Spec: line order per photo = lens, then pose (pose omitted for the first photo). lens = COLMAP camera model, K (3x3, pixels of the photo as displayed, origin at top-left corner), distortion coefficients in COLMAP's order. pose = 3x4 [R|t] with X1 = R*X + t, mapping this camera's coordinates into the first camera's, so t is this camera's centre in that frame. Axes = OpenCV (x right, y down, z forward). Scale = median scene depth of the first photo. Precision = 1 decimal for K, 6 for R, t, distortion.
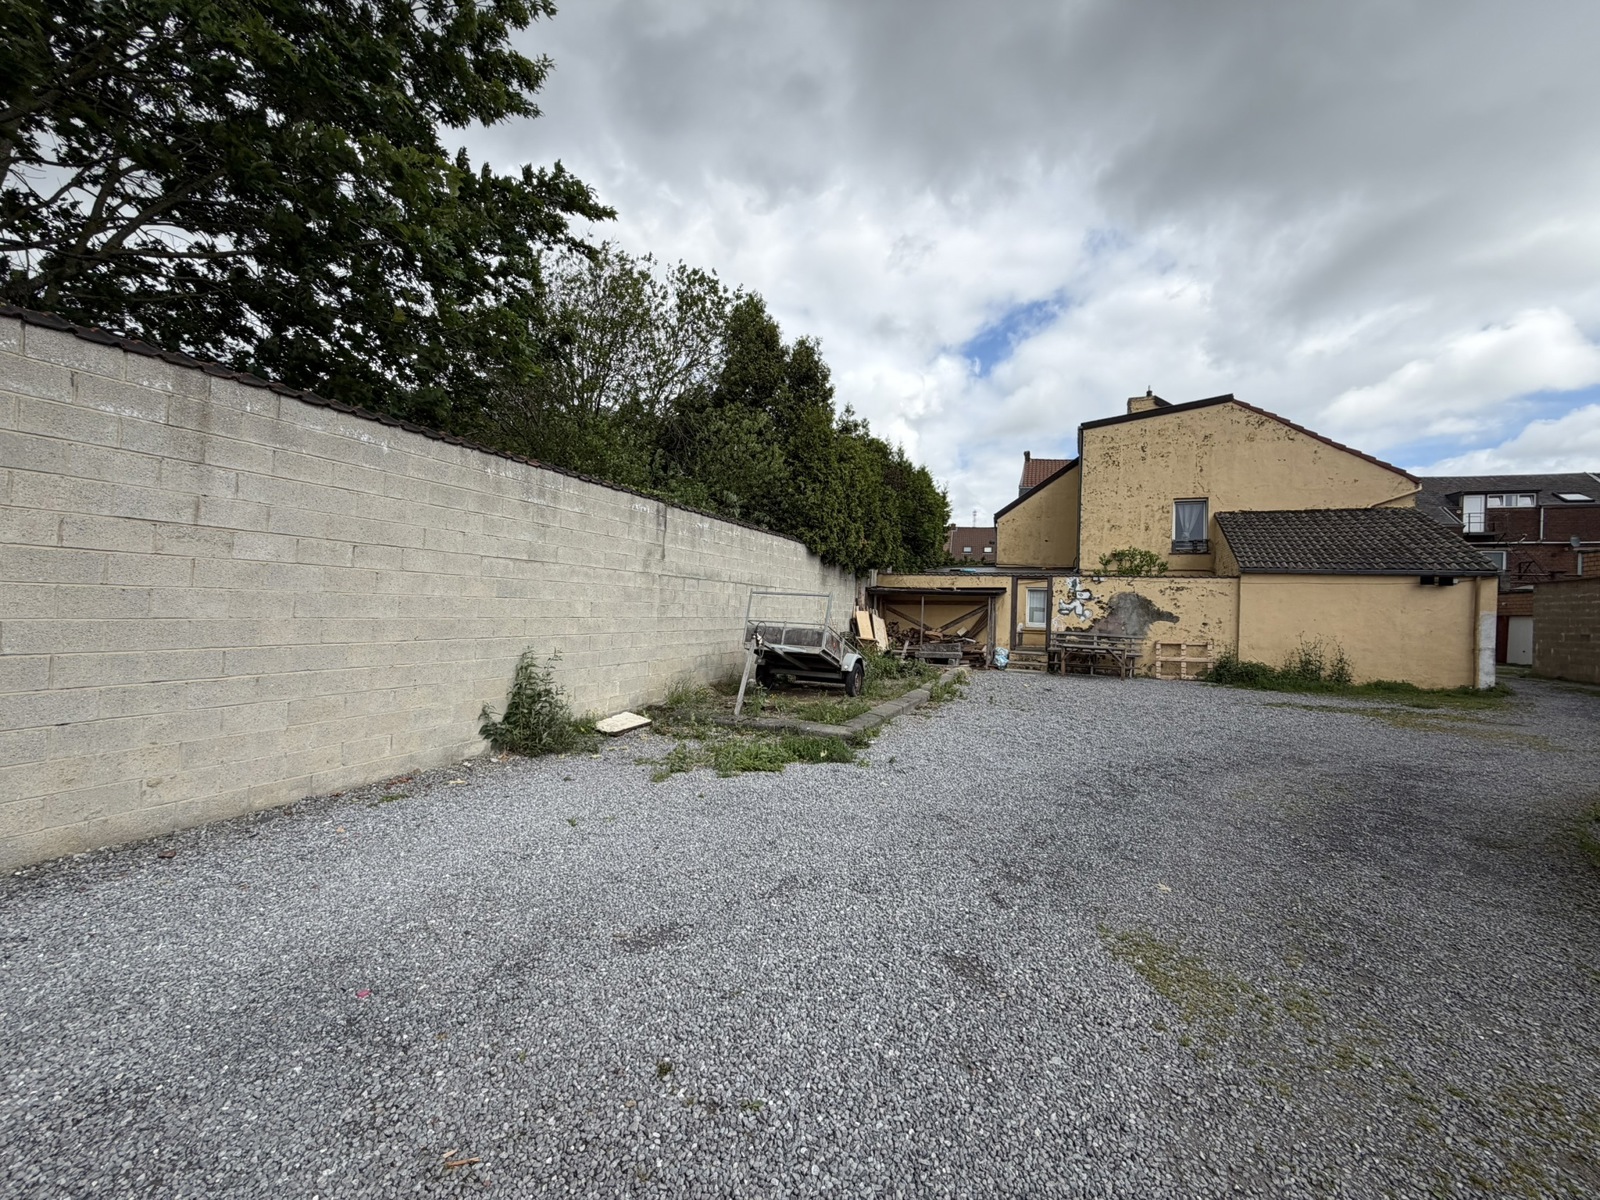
lens RADIAL K [[637.9, 0, 797.9], [0, 637.9, 599.1], [0, 0, 1]] dist [-0.001743, 0.000637]
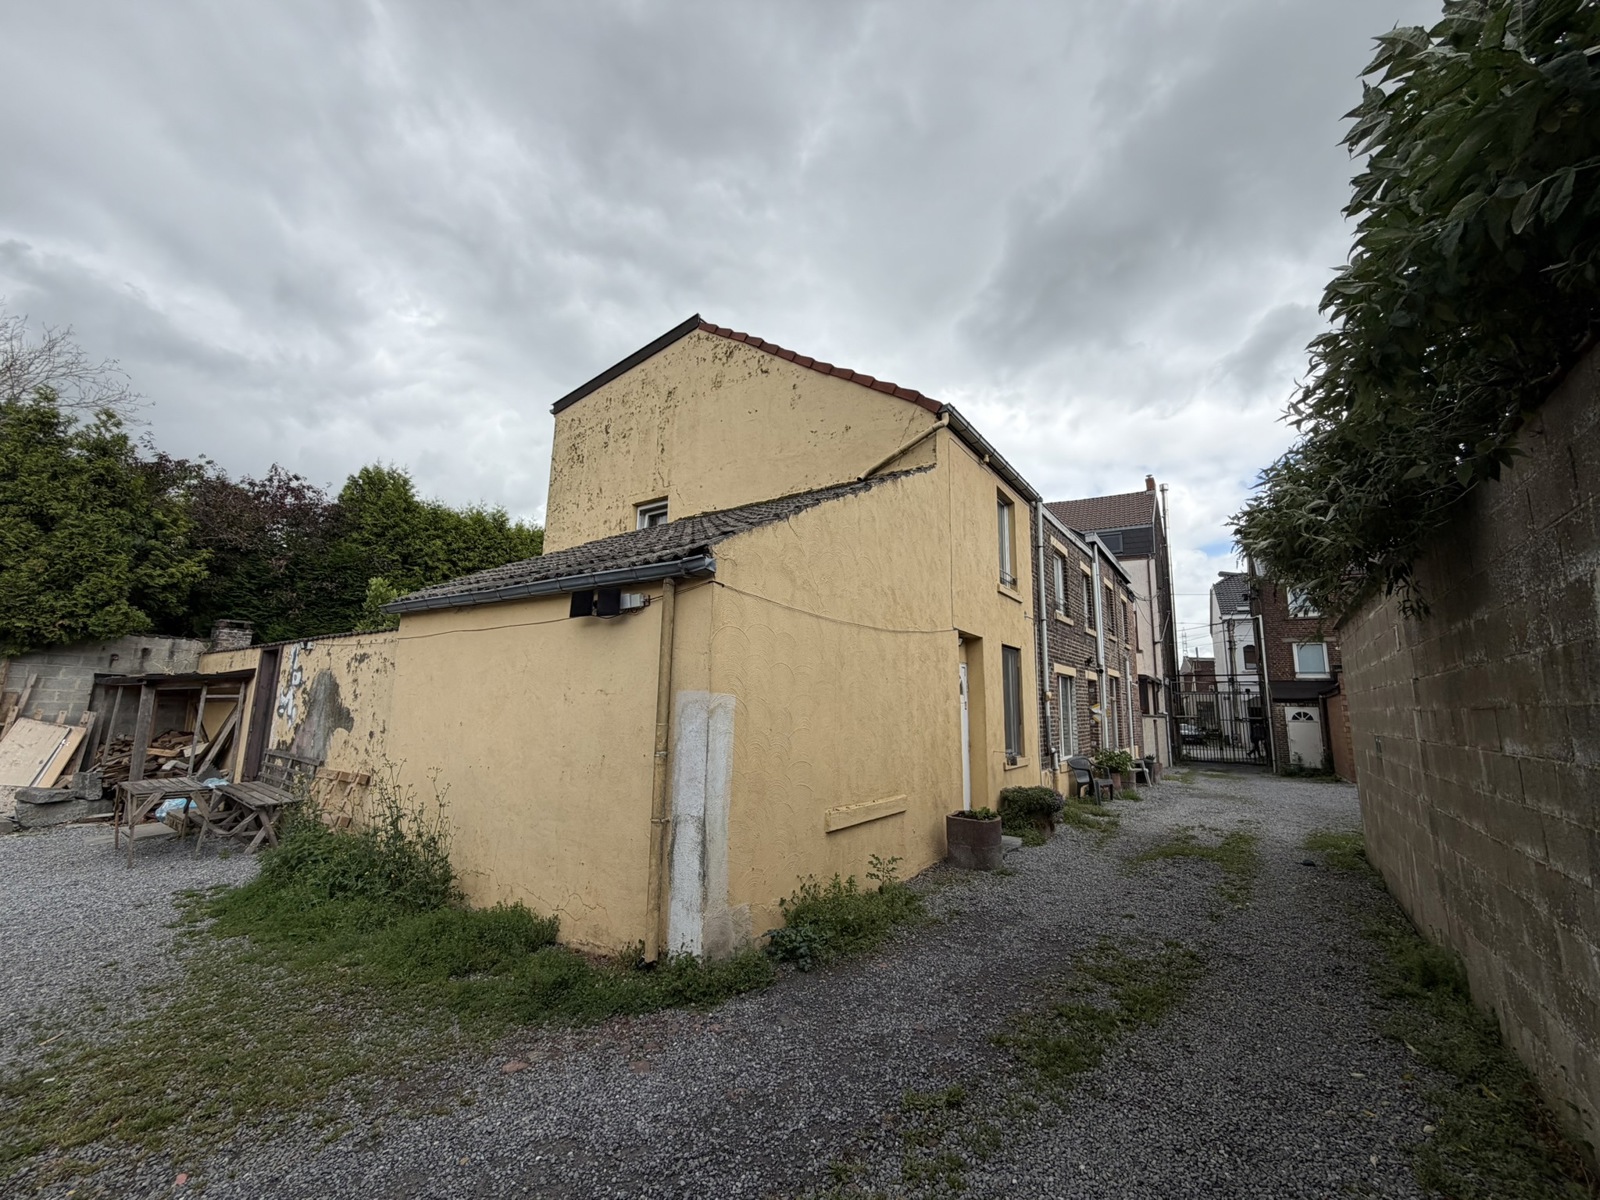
lens RADIAL K [[637.9, 0, 801.0], [0, 637.9, 599.2], [0, 0, 1]] dist [-0.001743, 0.000637]
pose [[0.984269, -0.043031, -0.171356, 0.873066], [0.015131, 0.986854, -0.160907, 0.018785], [0.176028, 0.155783, 0.971980, 0.516856]]
